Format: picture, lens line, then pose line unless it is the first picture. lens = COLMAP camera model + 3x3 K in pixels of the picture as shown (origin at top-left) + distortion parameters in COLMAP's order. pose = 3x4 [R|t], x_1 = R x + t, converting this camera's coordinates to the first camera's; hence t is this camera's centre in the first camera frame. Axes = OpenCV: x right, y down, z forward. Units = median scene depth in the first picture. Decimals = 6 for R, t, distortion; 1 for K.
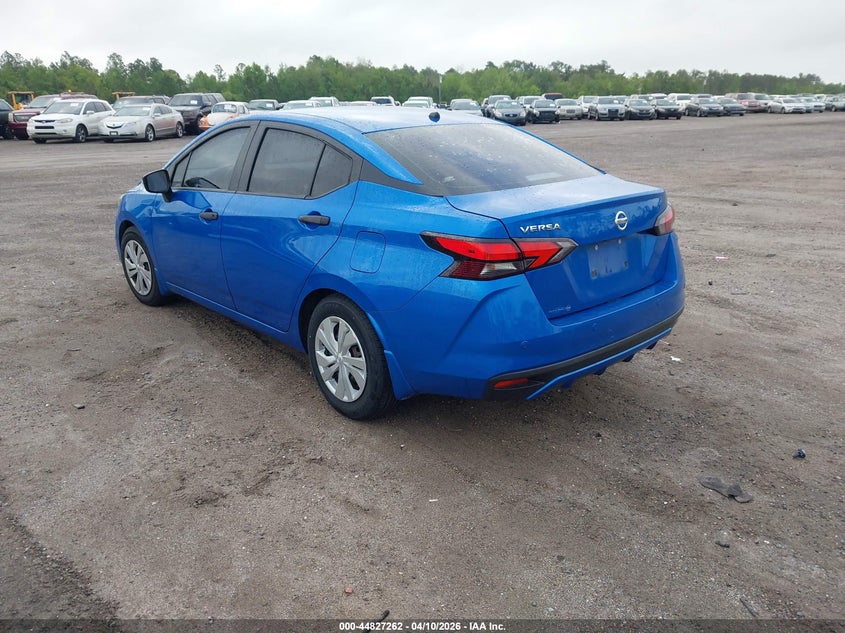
lens RADIAL K [[770.8, 0, 422.5], [0, 770.8, 316.5], [0, 0, 1]] dist [0.002834, -0.001384]
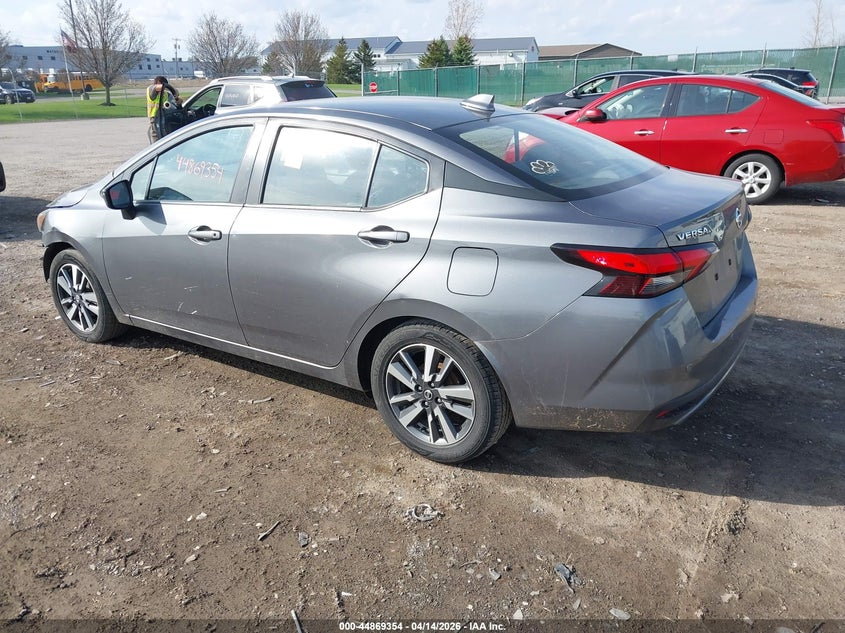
lens RADIAL K [[770.8, 0, 422.5], [0, 770.8, 316.5], [0, 0, 1]] dist [0.002834, -0.001384]
pose [[0.941509, -0.067762, 0.330103, -0.389238], [0.071104, 0.997467, 0.001957, -0.037547], [-0.329400, 0.021629, 0.943943, 0.204009]]
